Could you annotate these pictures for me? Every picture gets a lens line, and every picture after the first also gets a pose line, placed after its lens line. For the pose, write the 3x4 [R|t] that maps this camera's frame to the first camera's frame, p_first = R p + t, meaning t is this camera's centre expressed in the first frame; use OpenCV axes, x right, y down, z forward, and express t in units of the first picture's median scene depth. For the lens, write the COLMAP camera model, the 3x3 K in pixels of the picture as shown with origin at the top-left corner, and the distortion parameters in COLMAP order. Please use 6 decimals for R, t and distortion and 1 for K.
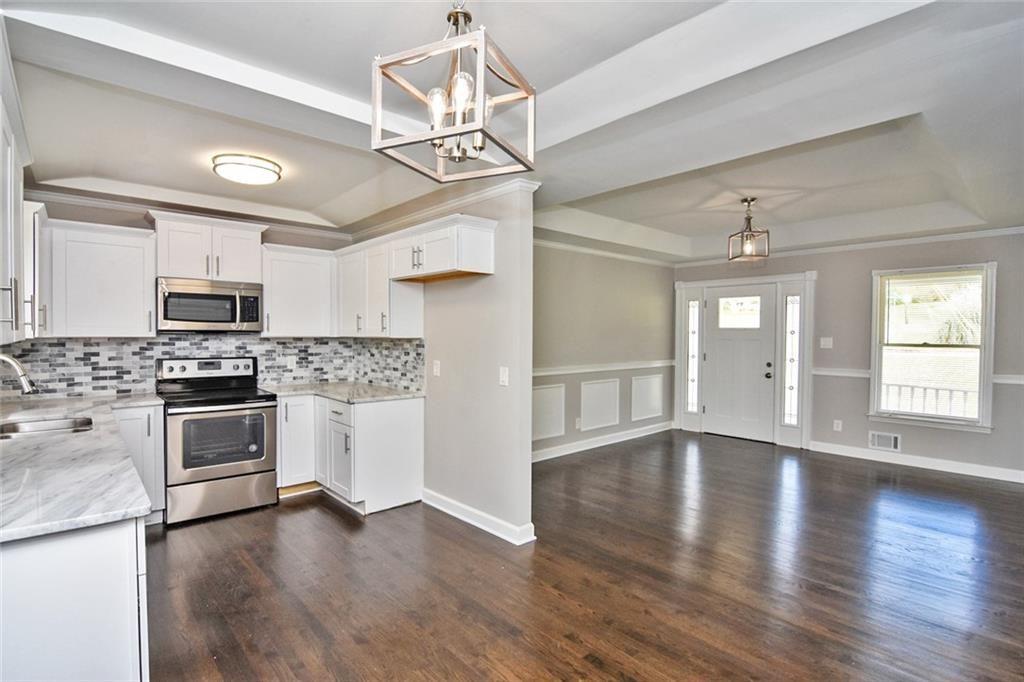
lens RADIAL K [[497.4, 0, 508.2], [0, 497.4, 342.5], [0, 0, 1]] dist [-0.001067, -0.014291]
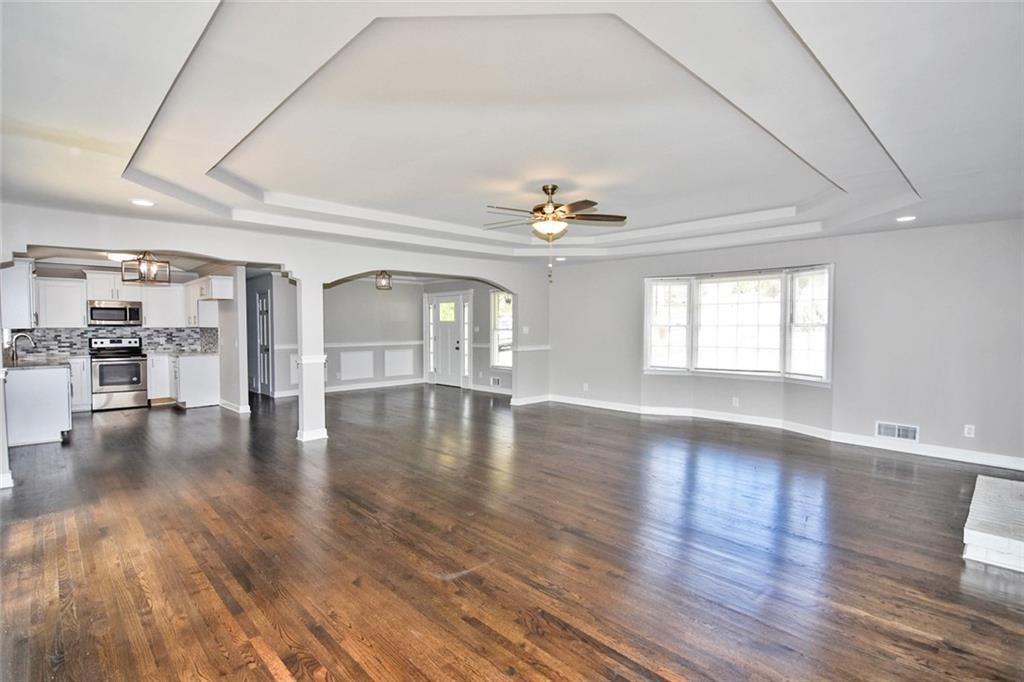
lens RADIAL K [[497.4, 0, 508.2], [0, 497.4, 342.5], [0, 0, 1]] dist [-0.001067, -0.014291]
pose [[0.999266, -0.007607, 0.037552, 0.733162], [0.007053, 0.999865, 0.014854, 0.024226], [-0.037660, -0.014578, 0.999184, -0.860660]]
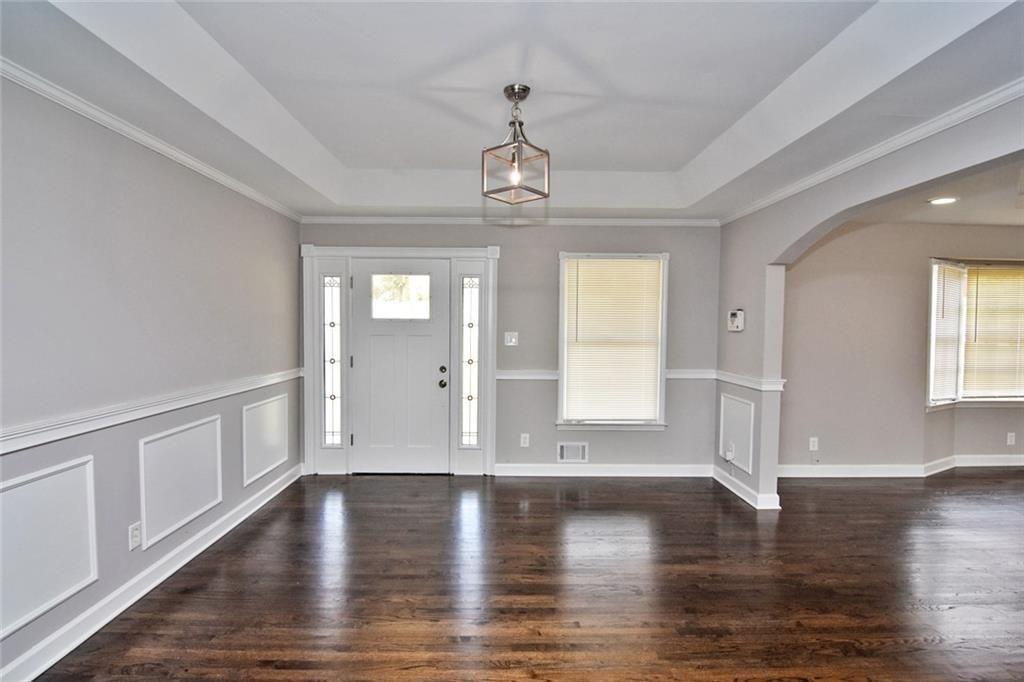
lens RADIAL K [[497.4, 0, 508.2], [0, 497.4, 342.5], [0, 0, 1]] dist [-0.001067, -0.014291]
pose [[0.658394, -0.024477, 0.752275, 0.039176], [0.009438, 0.999661, 0.024266, -0.013499], [-0.752614, -0.008876, 0.658402, 0.508528]]
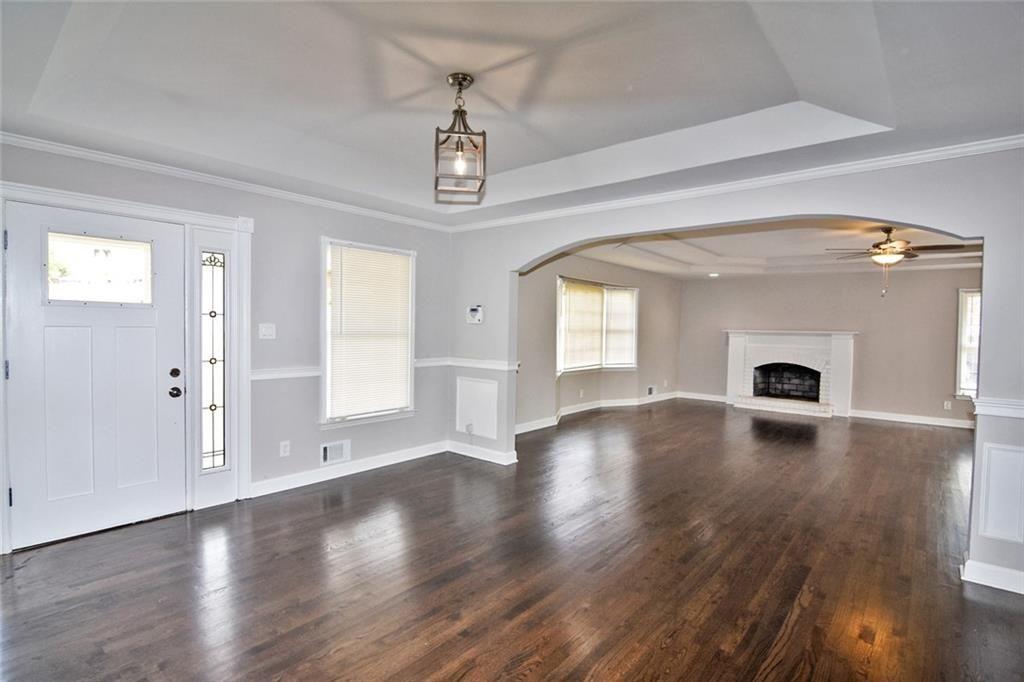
lens RADIAL K [[497.4, 0, 508.2], [0, 497.4, 342.5], [0, 0, 1]] dist [-0.001067, -0.014291]
pose [[-0.138250, -0.037245, 0.989697, -0.073798], [0.002589, 0.999276, 0.037967, -0.009285], [-0.990394, 0.007811, -0.138053, 0.820864]]
